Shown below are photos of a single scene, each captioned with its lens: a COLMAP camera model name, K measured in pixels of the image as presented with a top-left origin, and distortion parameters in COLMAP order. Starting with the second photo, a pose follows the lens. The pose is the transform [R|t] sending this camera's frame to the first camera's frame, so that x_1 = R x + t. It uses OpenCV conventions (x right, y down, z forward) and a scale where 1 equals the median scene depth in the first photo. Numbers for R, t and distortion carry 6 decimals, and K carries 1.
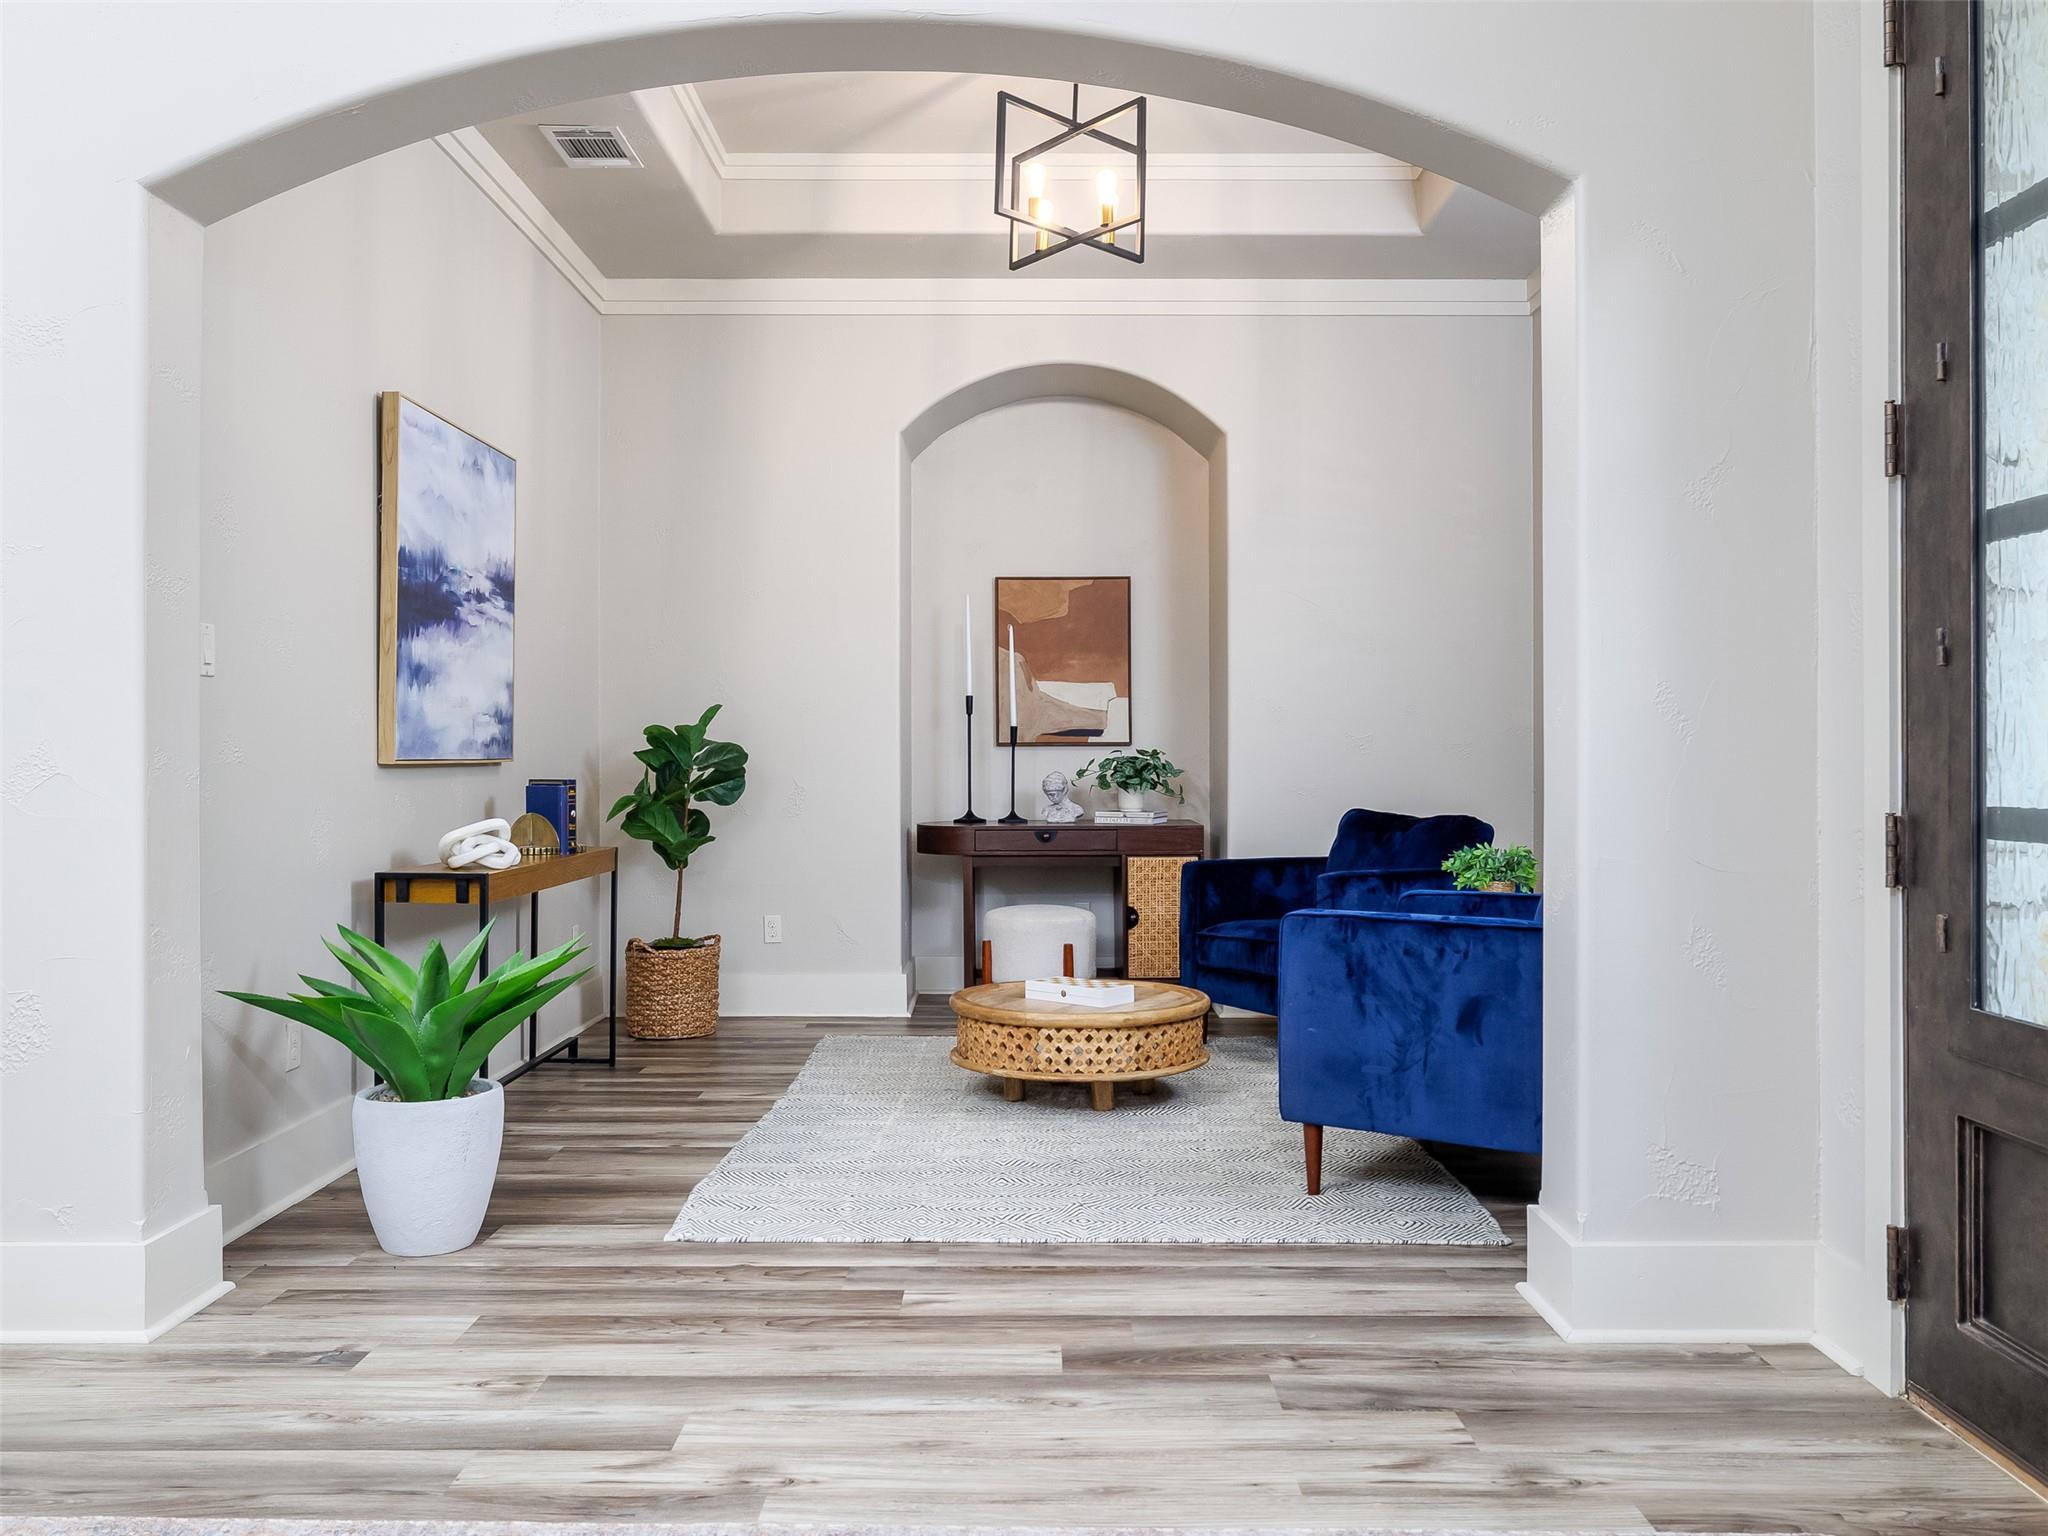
lens RADIAL K [[1670.6, 0, 1025.8], [0, 1670.6, 768.2], [0, 0, 1]] dist [-0.010422, -0.001987]
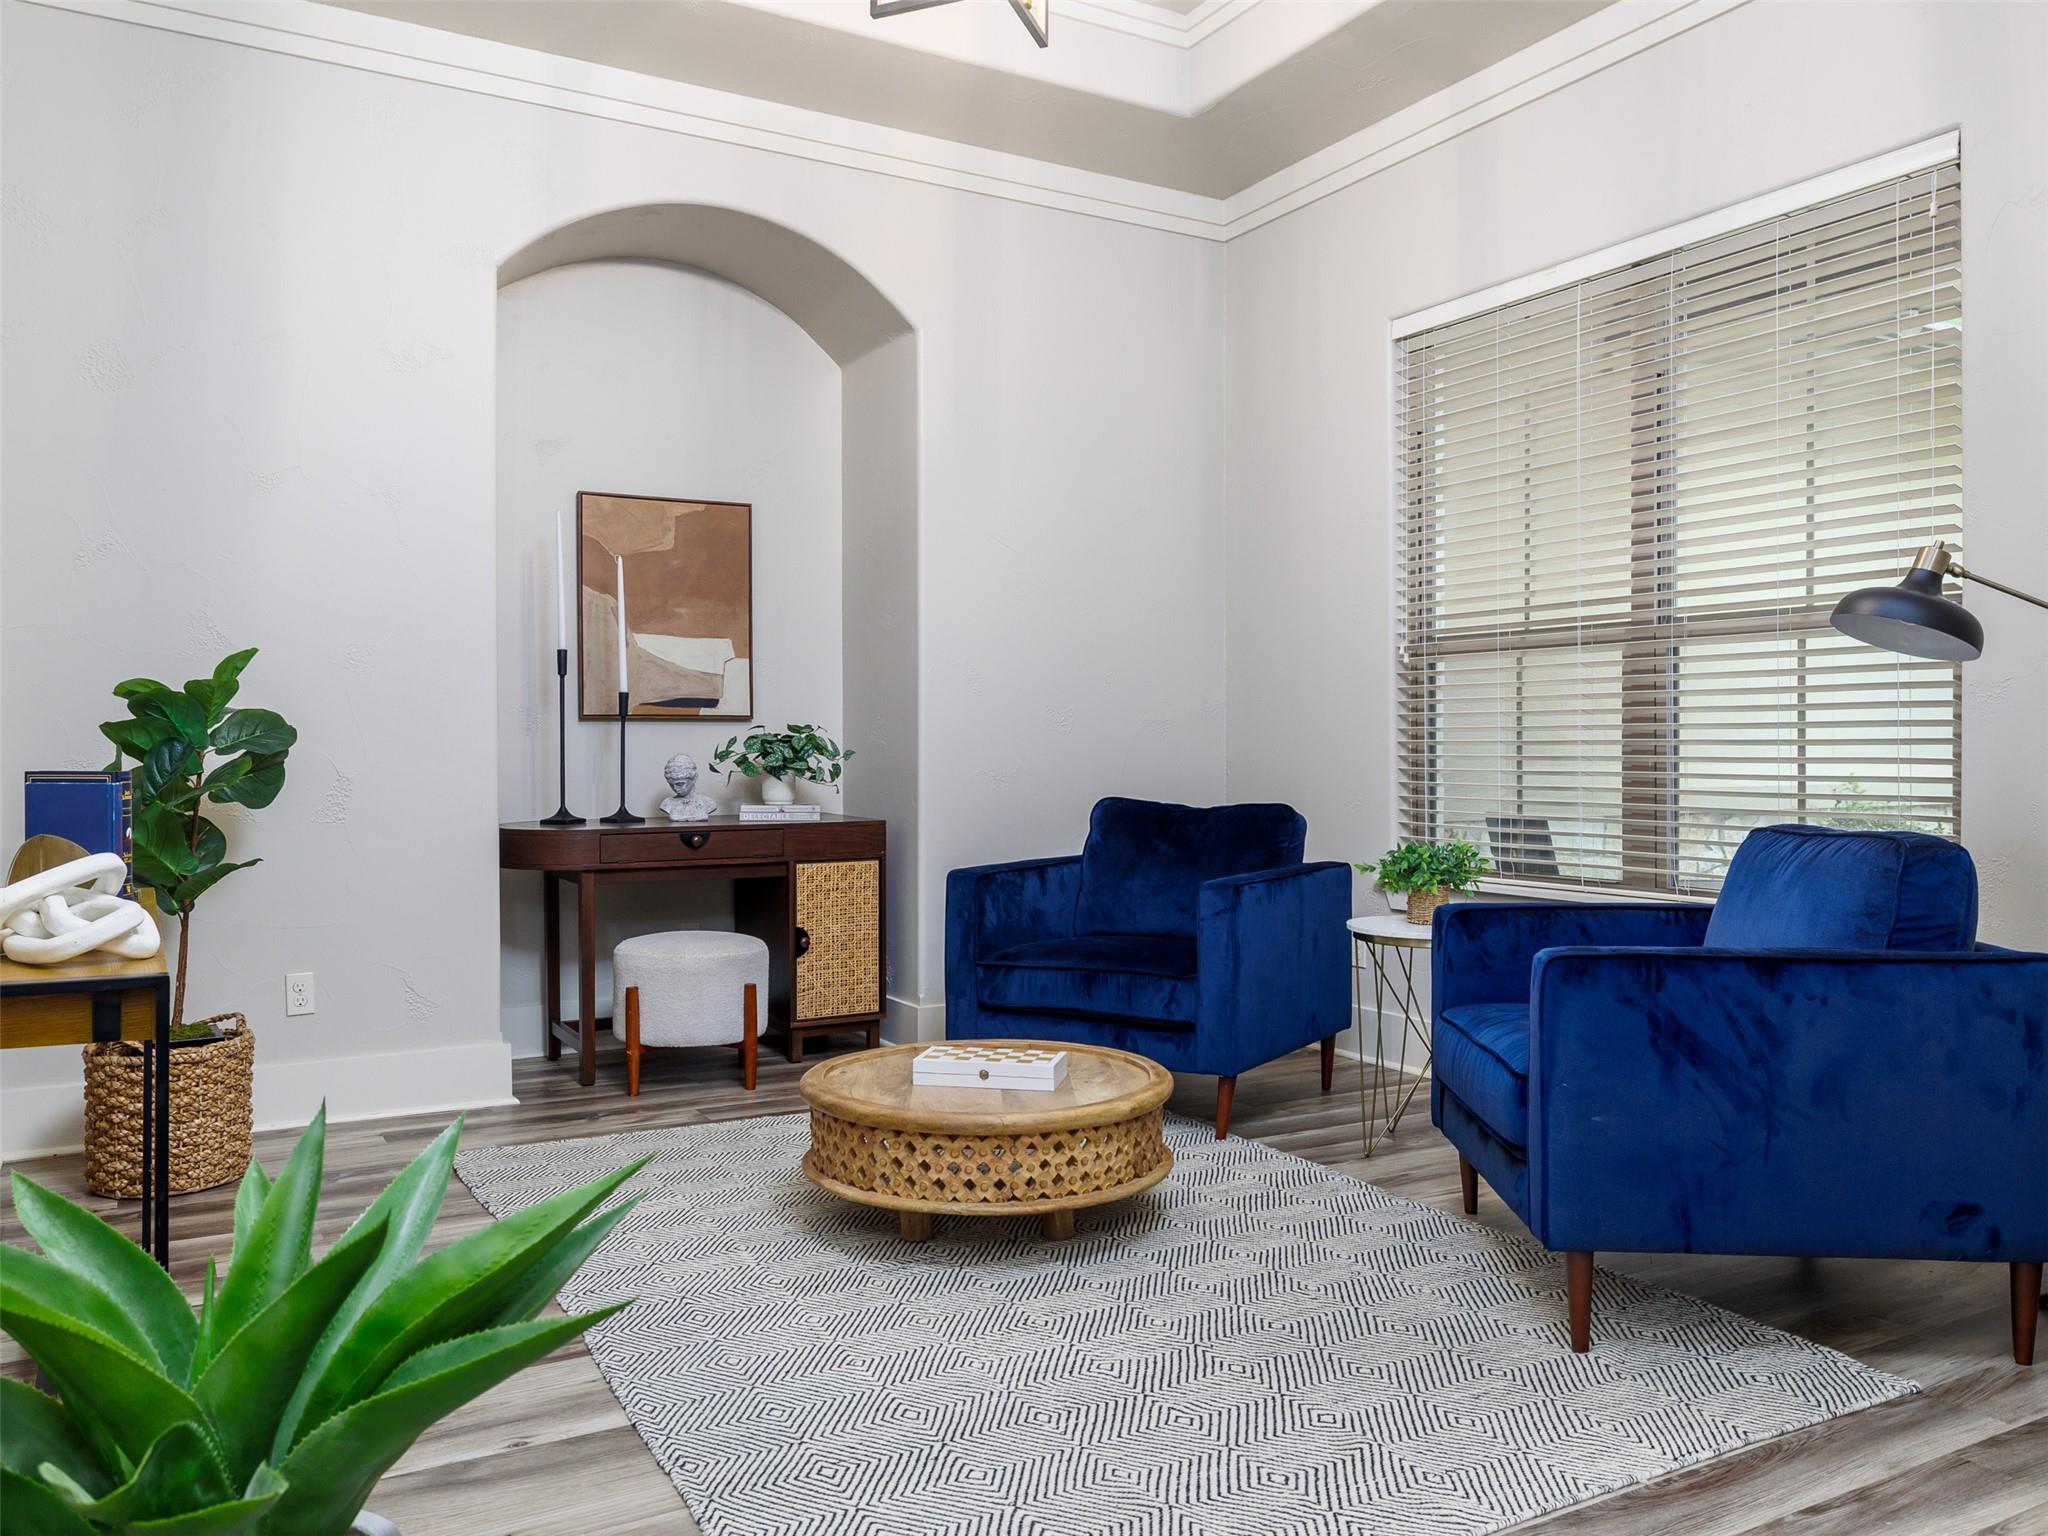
lens RADIAL K [[1600.5, 0, 1026.3], [0, 1600.5, 759.0], [0, 0, 1]] dist [-0.000084, -0.000163]
pose [[0.866487, -0.005733, 0.499167, -0.215771], [0.002006, 0.999966, 0.008002, -0.001054], [-0.499196, -0.005932, 0.866469, 0.306372]]
